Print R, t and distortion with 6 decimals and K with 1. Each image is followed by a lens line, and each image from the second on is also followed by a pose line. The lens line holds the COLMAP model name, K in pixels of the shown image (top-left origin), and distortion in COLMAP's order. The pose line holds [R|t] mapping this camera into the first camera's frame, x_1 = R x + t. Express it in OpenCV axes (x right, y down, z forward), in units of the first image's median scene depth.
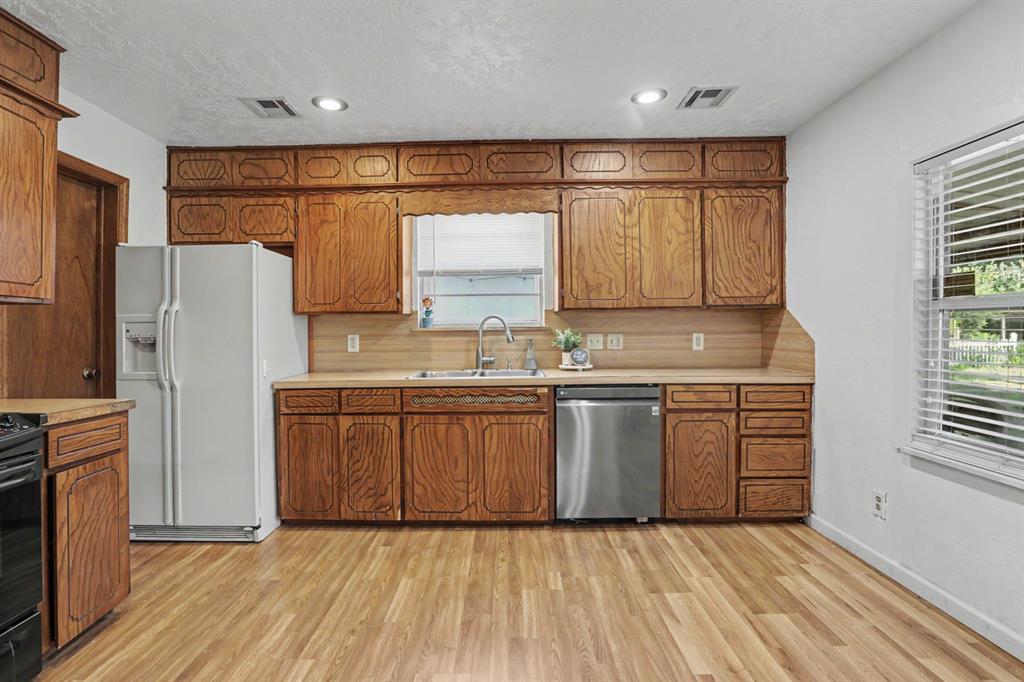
lens RADIAL K [[467.2, 0, 503.5], [0, 467.2, 333.2], [0, 0, 1]] dist [-0.034004, 0.008062]
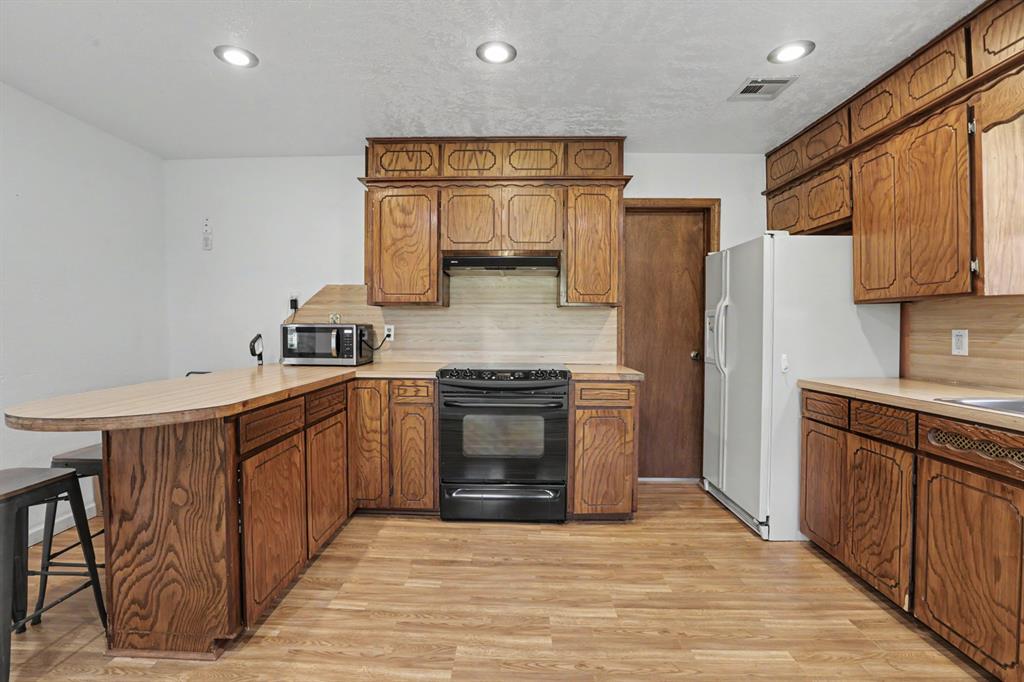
lens RADIAL K [[467.2, 0, 503.5], [0, 467.2, 333.2], [0, 0, 1]] dist [-0.034004, 0.008062]
pose [[-0.005520, 0.022710, -0.999727, 0.406404], [-0.003839, 0.999734, 0.022731, -0.004439], [0.999977, 0.003963, -0.005432, 0.417714]]
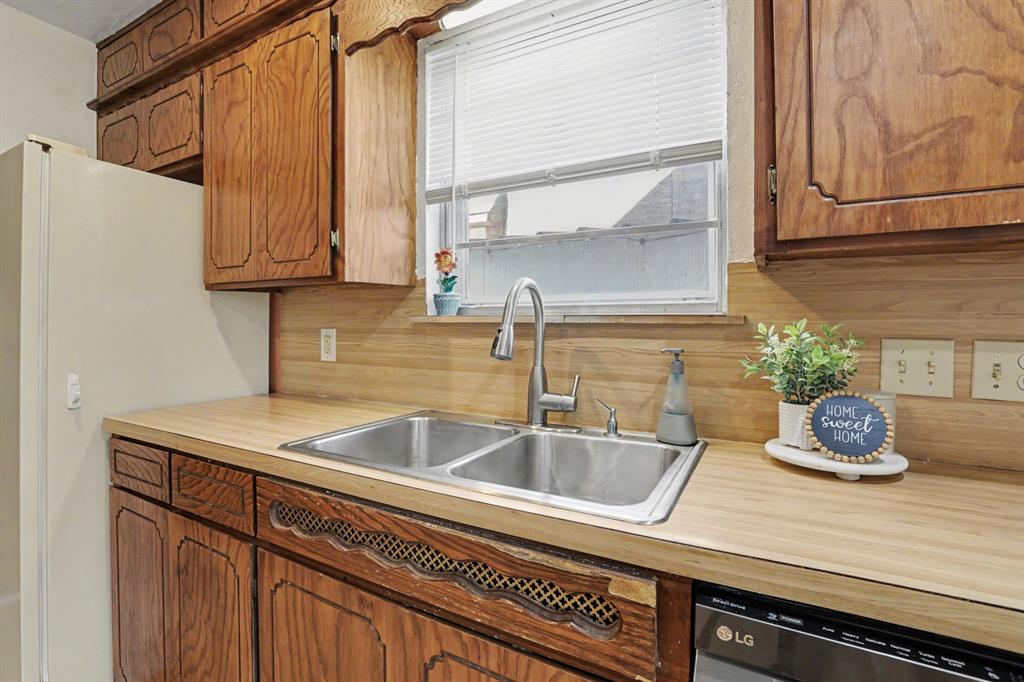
lens RADIAL K [[484.9, 0, 494.8], [0, 484.9, 327.0], [0, 0, 1]] dist [-0.032943, 0.000996]
pose [[0.875794, 0.015960, -0.482422, 0.129572], [-0.017370, 0.999848, 0.001546, -0.003381], [0.482373, 0.007026, 0.875938, 0.737460]]
